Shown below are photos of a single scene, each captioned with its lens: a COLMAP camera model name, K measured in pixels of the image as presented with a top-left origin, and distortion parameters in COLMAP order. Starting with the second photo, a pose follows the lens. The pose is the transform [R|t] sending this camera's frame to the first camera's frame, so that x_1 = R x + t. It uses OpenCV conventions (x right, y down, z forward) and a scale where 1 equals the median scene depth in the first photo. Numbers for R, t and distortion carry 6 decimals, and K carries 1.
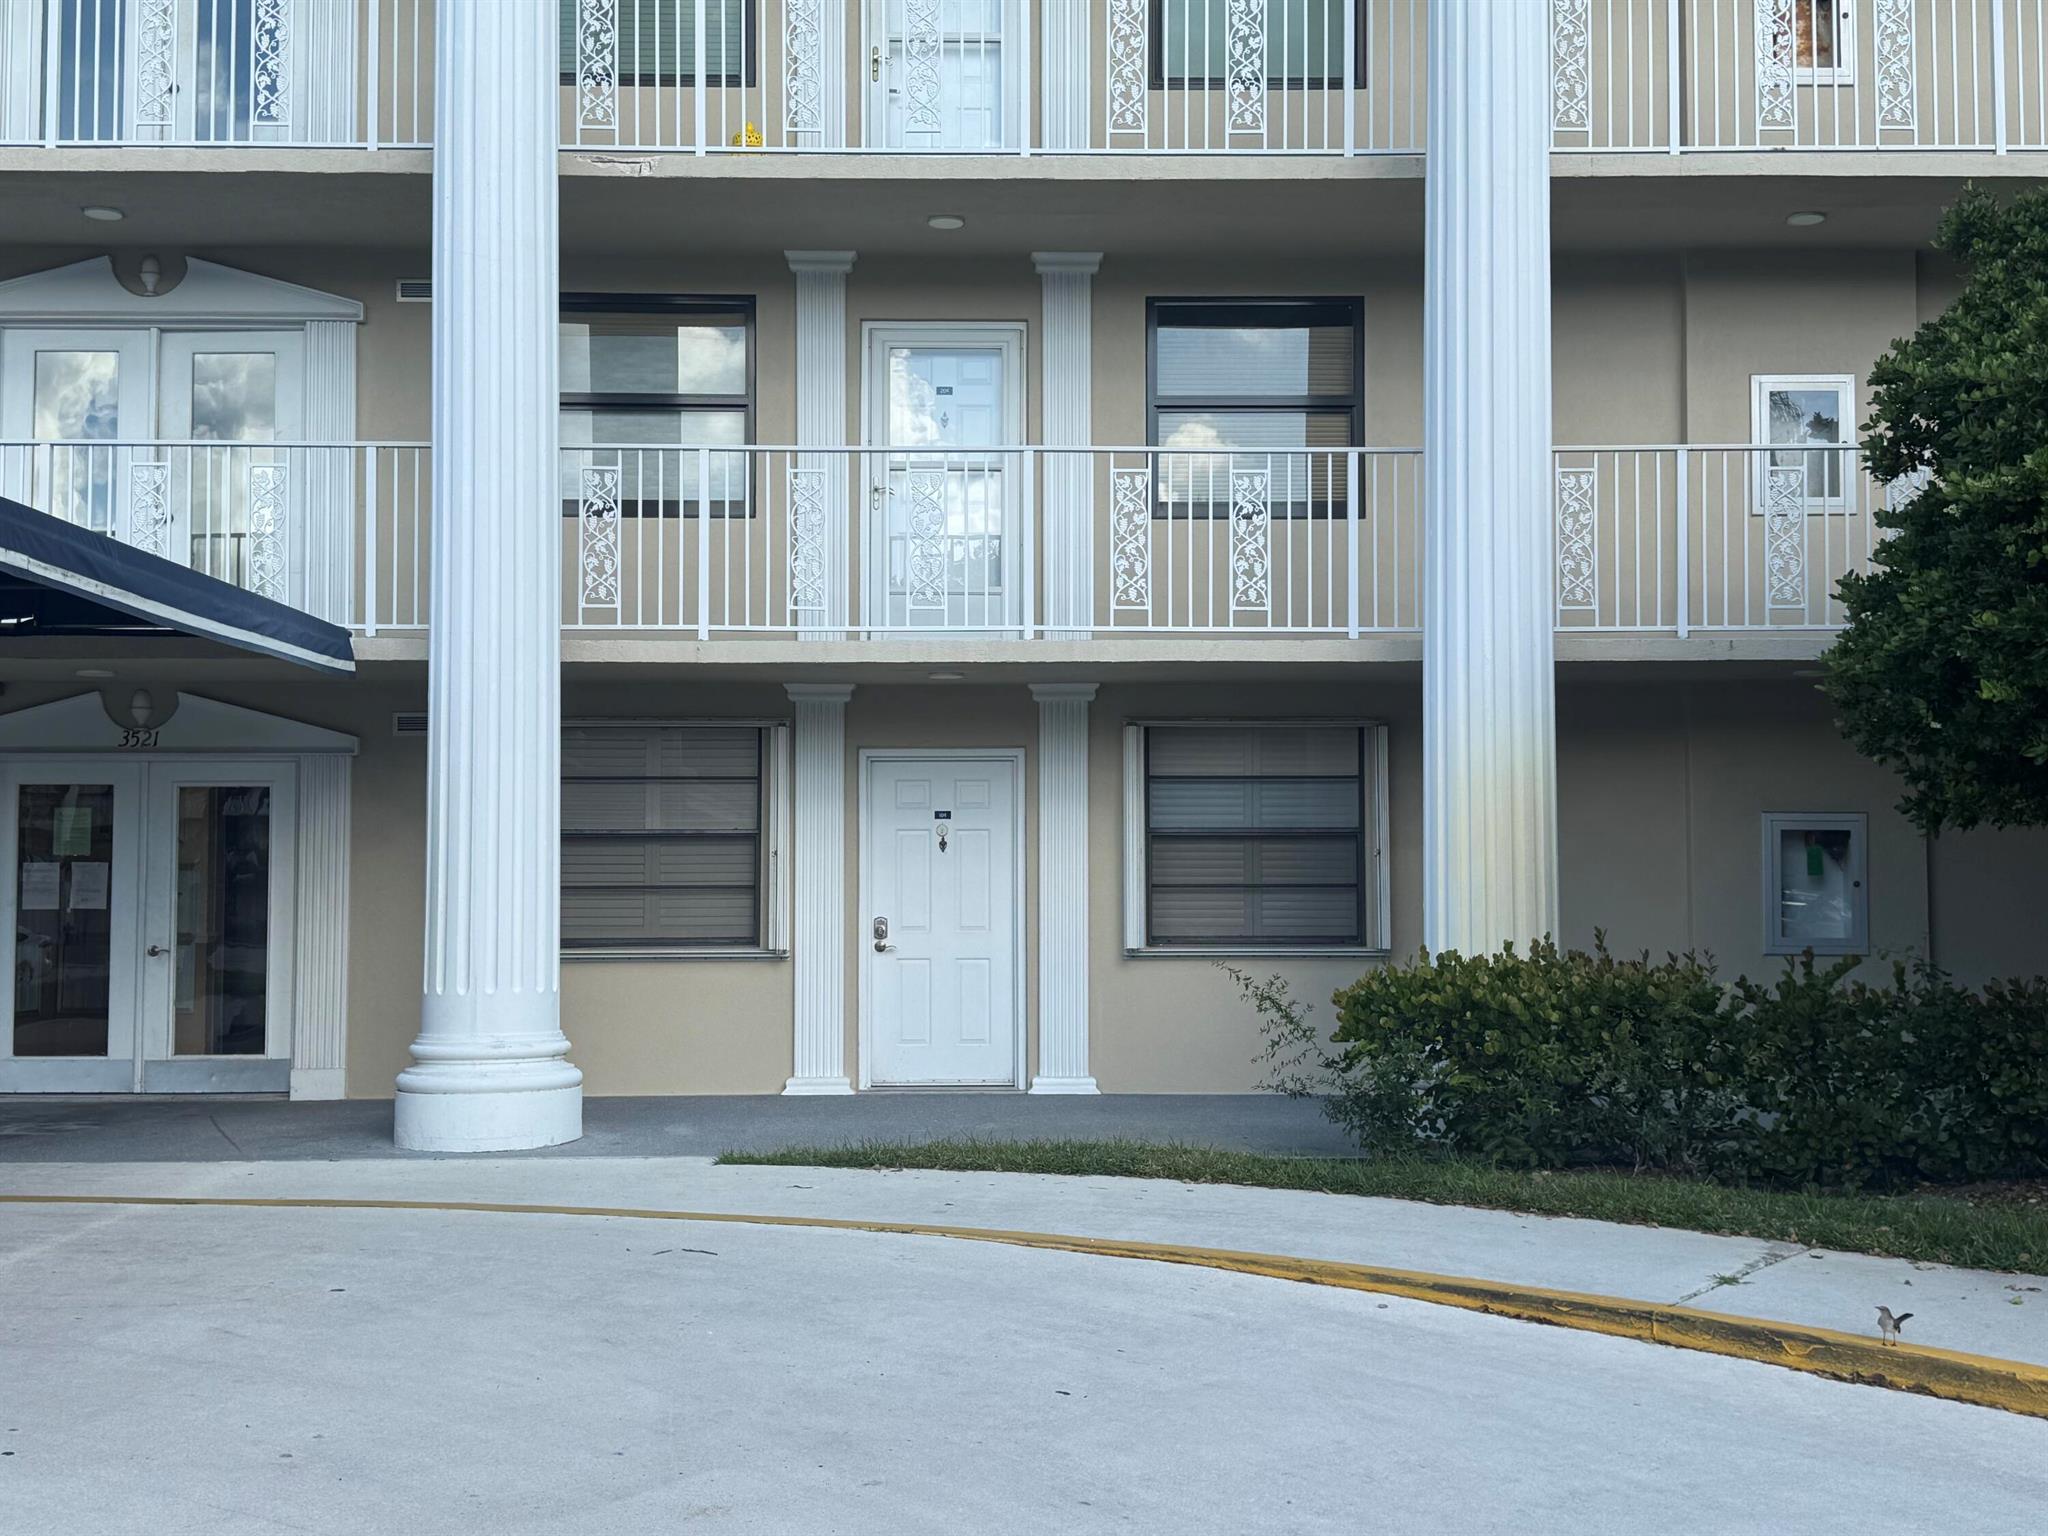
lens RADIAL K [[2275.2, 0, 1016.5], [0, 2275.2, 770.0], [0, 0, 1]] dist [-0.056015, 0.000000]
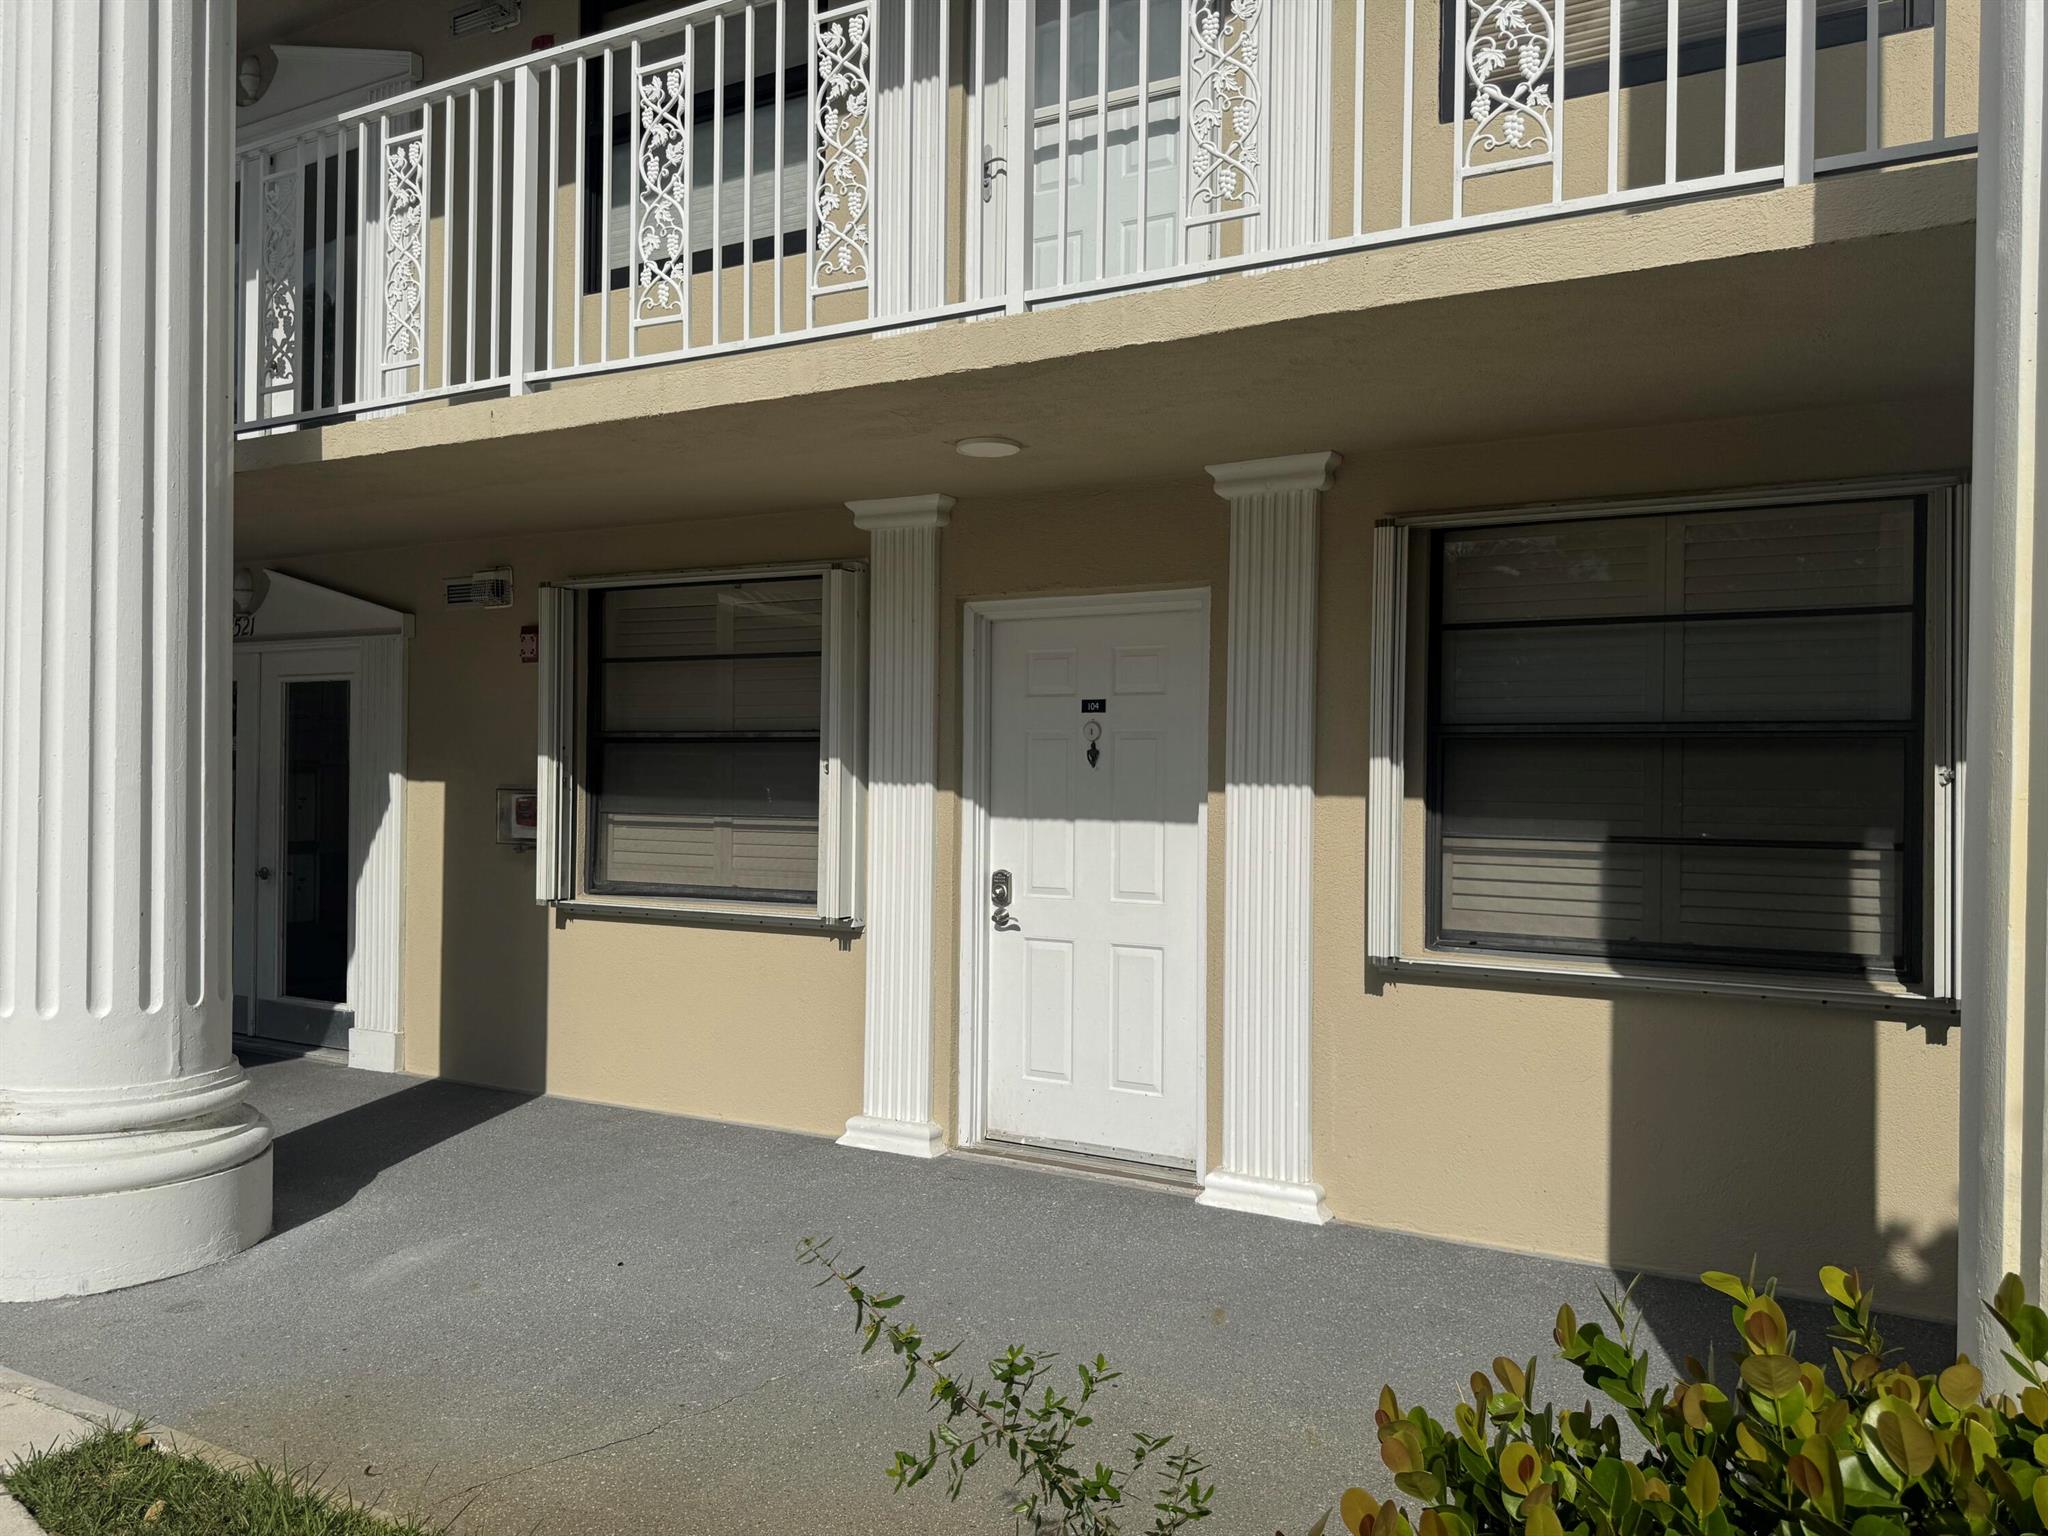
lens RADIAL K [[1429.1, 0, 1010.0], [0, 1429.1, 756.7], [0, 0, 1]] dist [0.055557, -0.052149]
pose [[0.867242, 0.006276, -0.497848, 0.139284], [0.014448, 0.999182, 0.037765, 0.018895], [0.497678, -0.039944, 0.866442, 0.666981]]
